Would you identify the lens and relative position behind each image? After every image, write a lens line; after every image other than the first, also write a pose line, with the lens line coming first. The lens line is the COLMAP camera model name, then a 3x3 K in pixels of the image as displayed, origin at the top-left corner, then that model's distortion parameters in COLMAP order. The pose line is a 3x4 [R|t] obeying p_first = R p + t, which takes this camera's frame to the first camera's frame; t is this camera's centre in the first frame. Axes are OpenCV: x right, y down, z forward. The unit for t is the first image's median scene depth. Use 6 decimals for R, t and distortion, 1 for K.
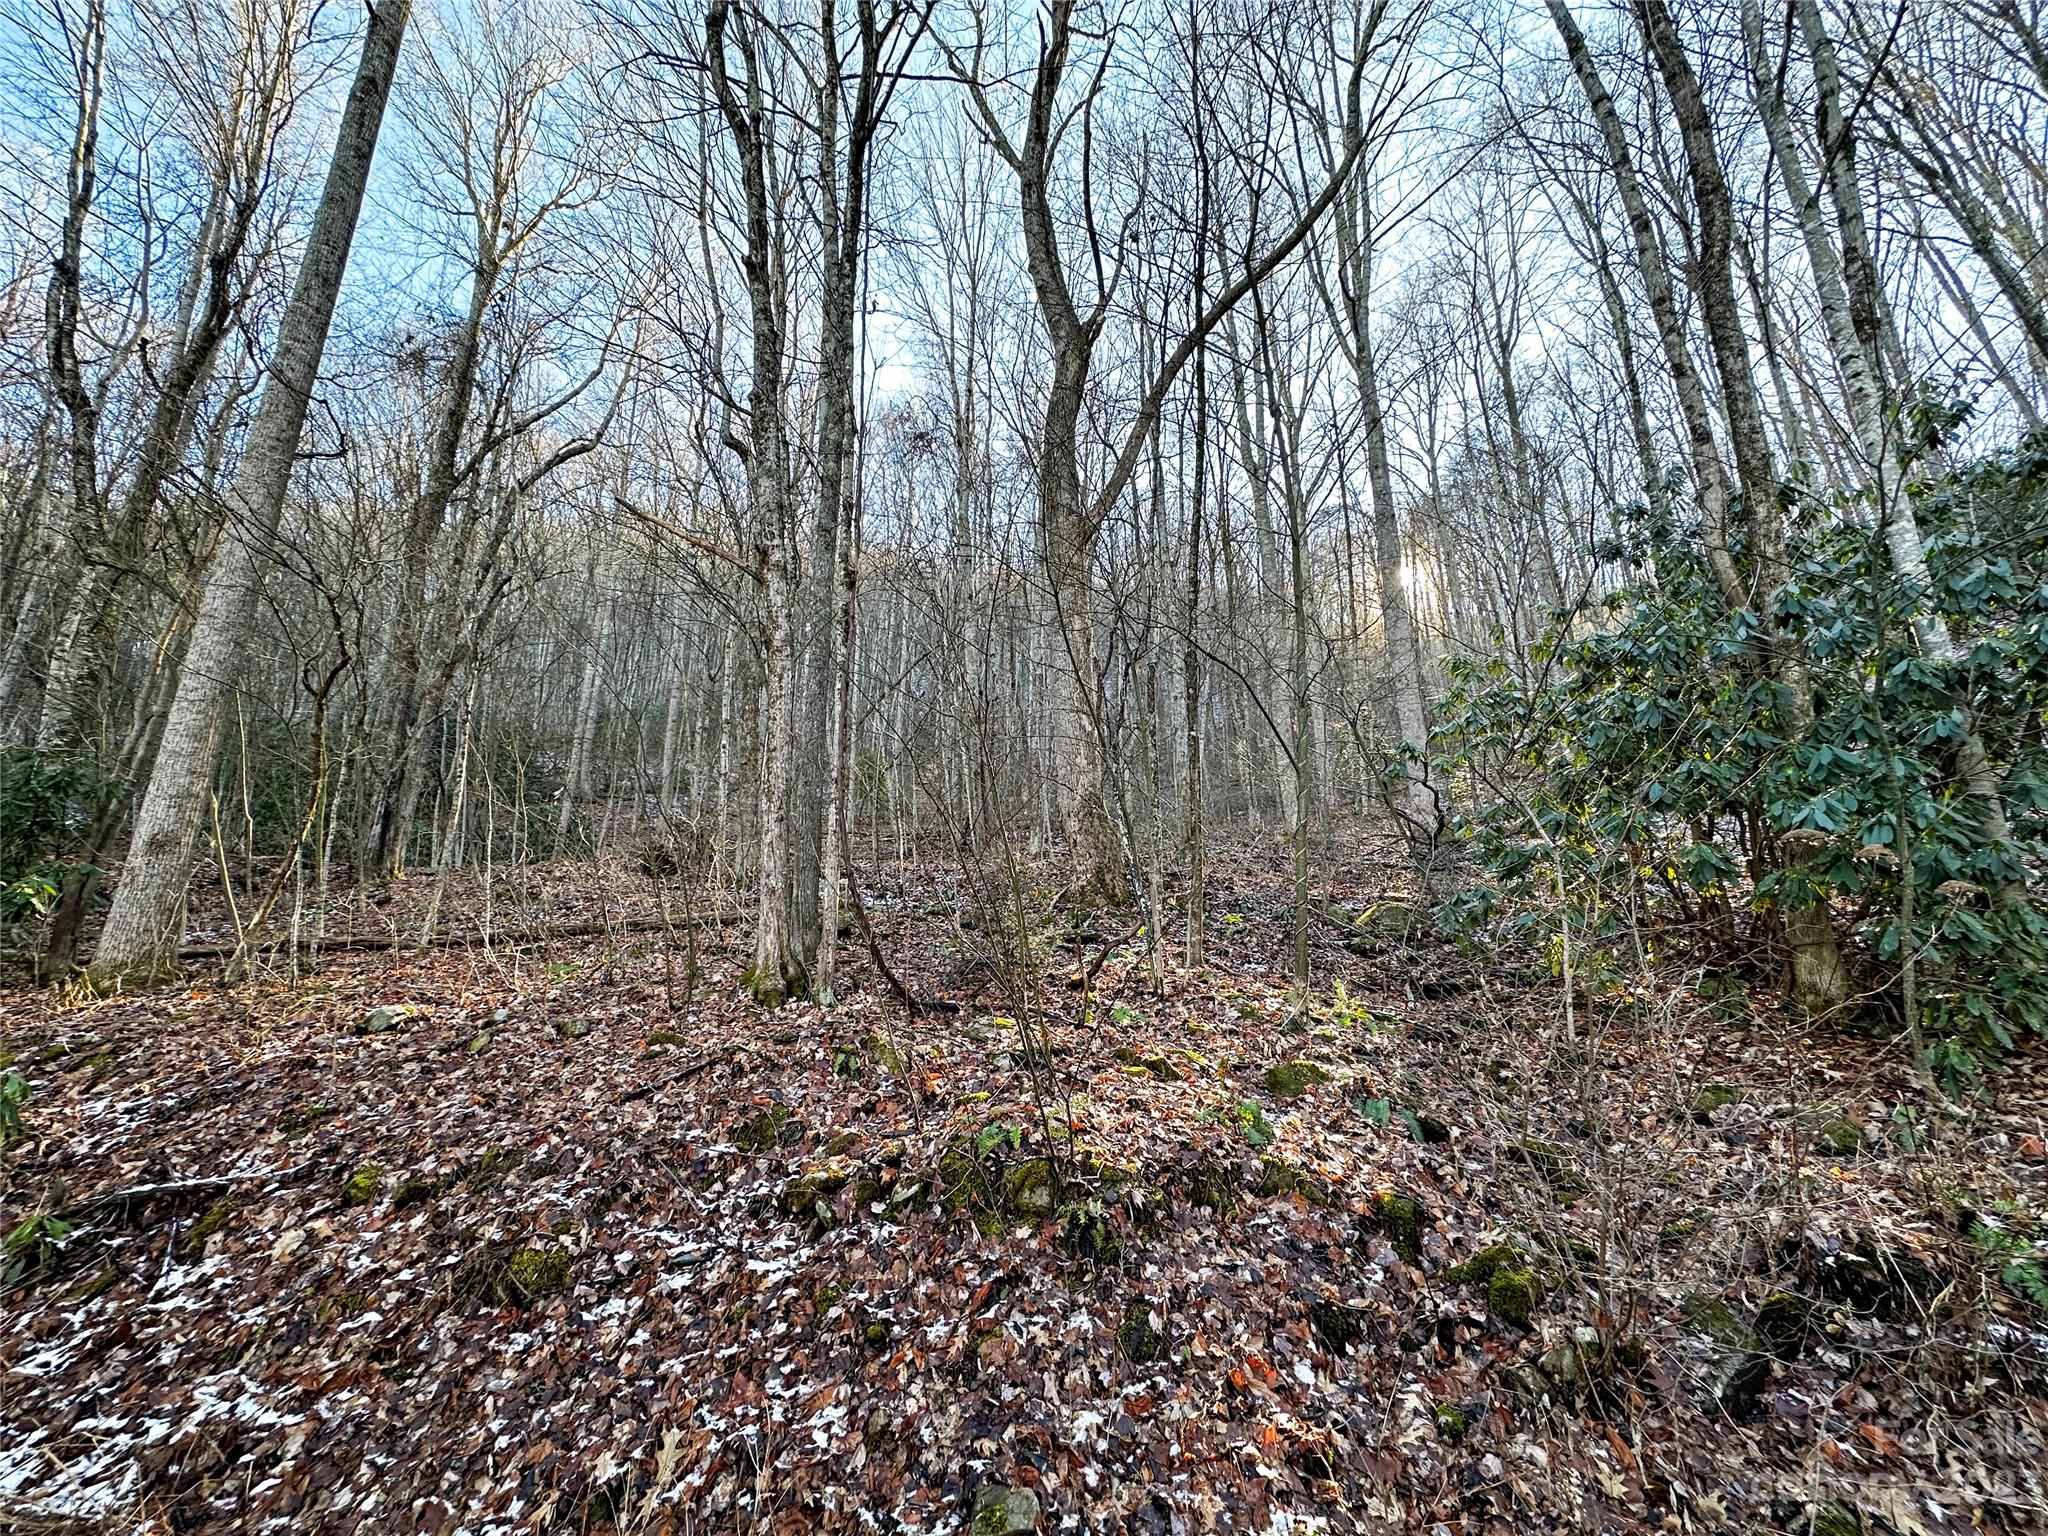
lens RADIAL K [[814.5, 0, 1023.5], [0, 814.5, 768.8], [0, 0, 1]] dist [-0.001510, 0.000579]
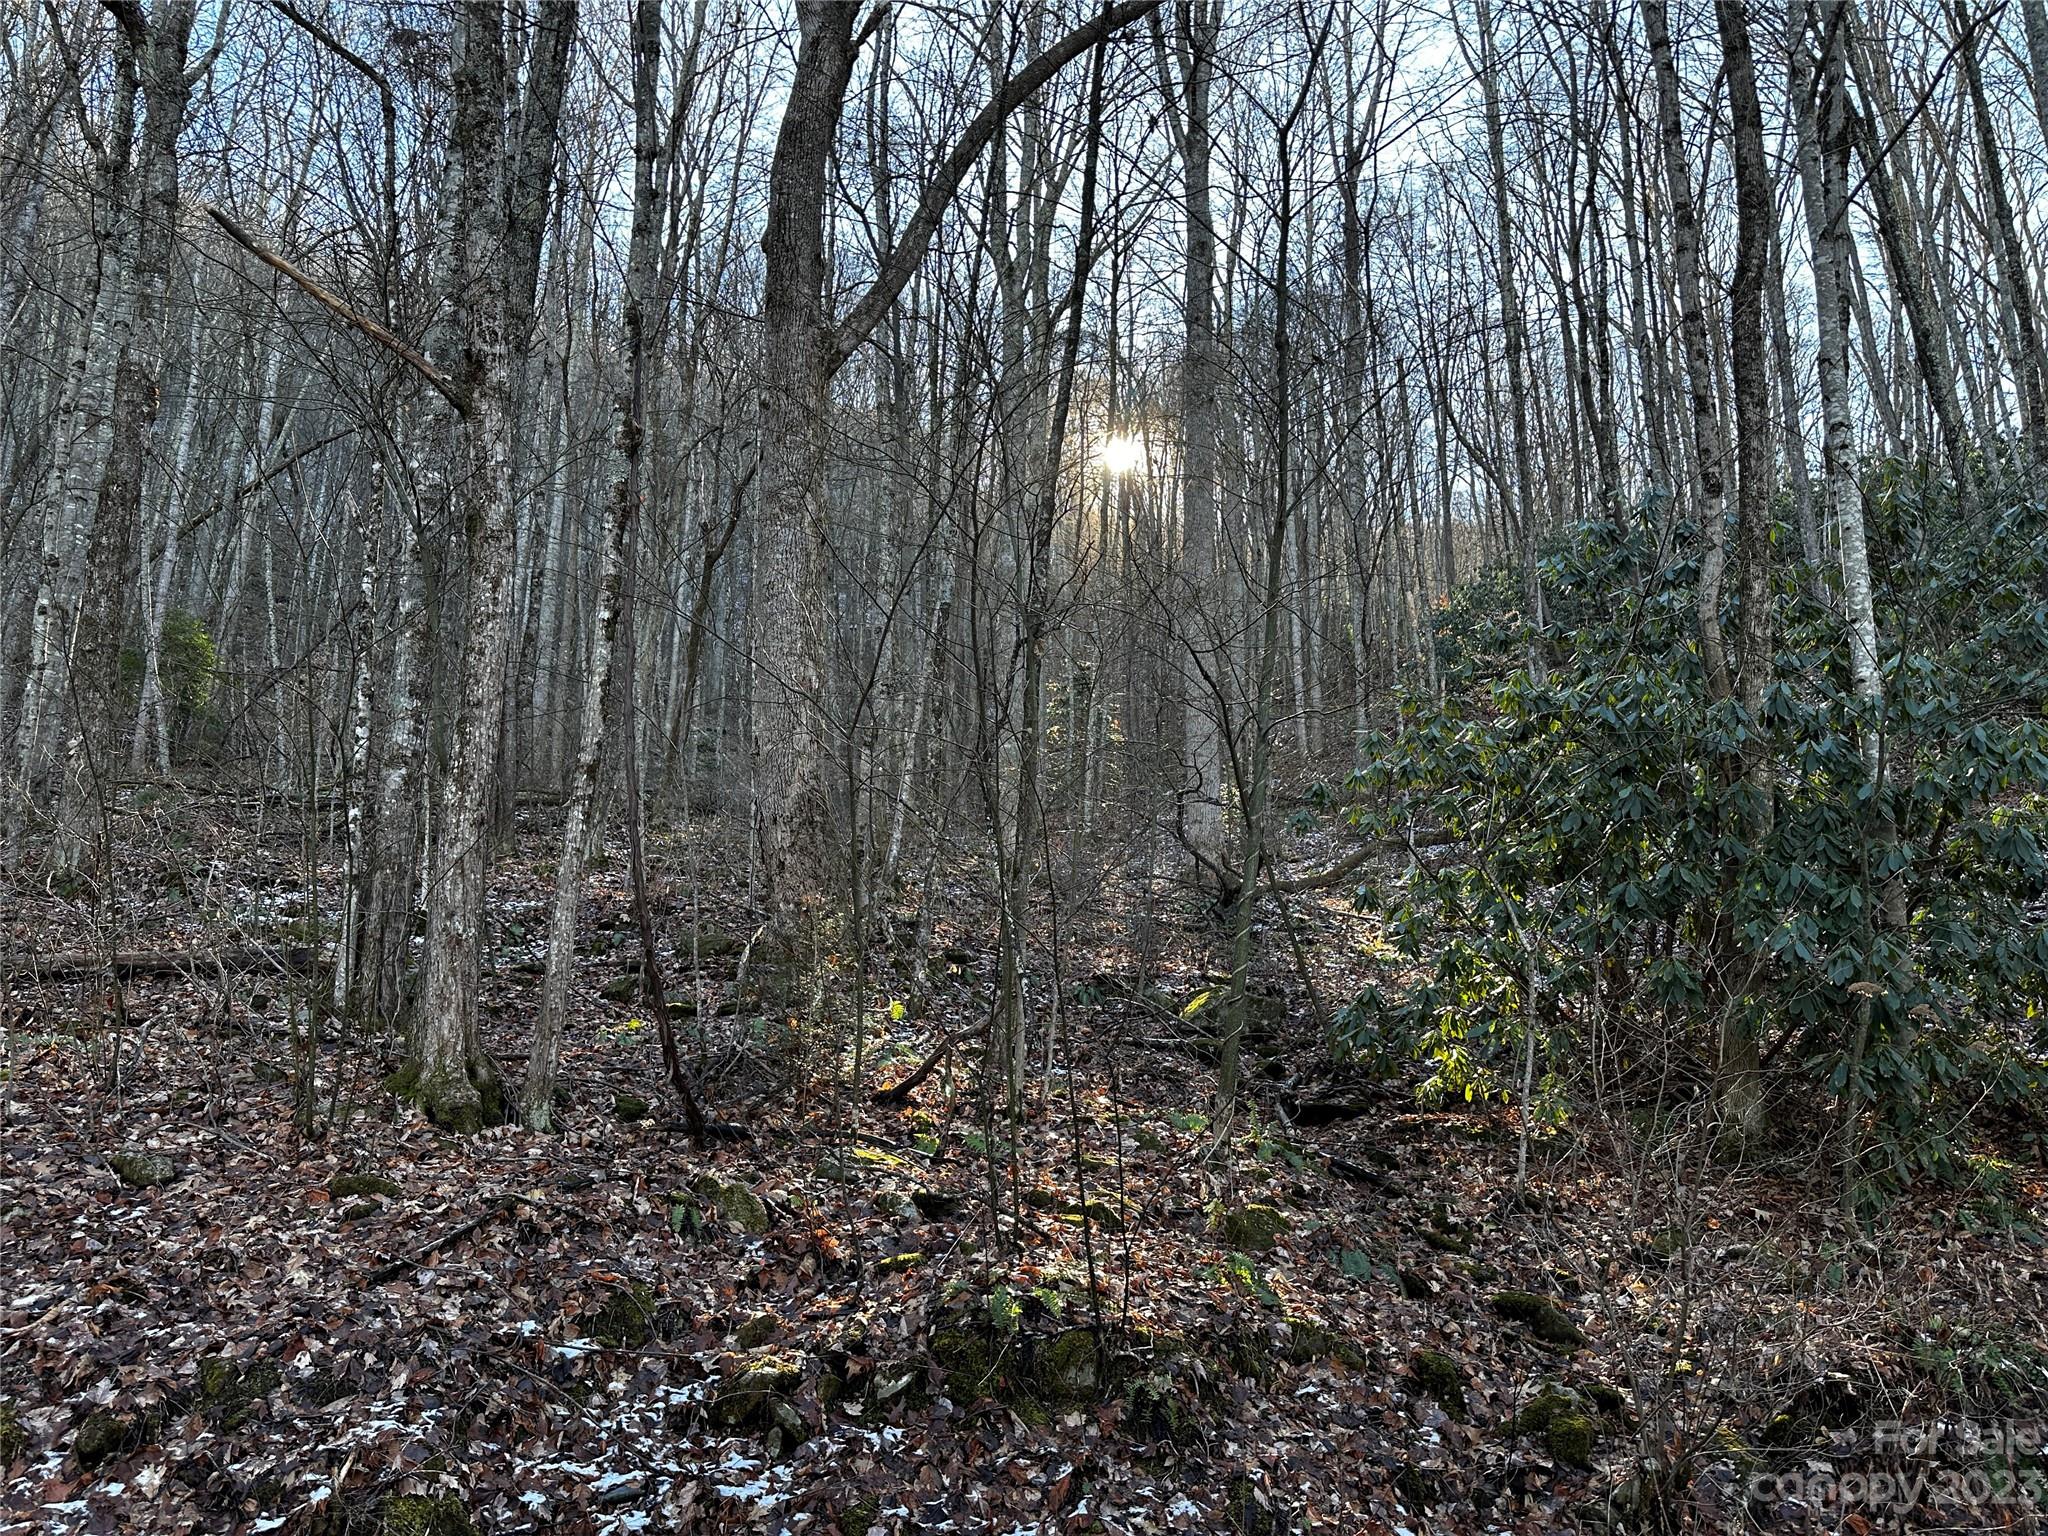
lens RADIAL K [[1454.0, 0, 1026.8], [0, 1454.0, 755.3], [0, 0, 1]] dist [0.026654, -0.032319]
pose [[0.913929, 0.107832, 0.391287, -0.538884], [-0.121172, 0.992586, 0.009482, -0.069241], [-0.387363, -0.056079, 0.920220, -0.213320]]
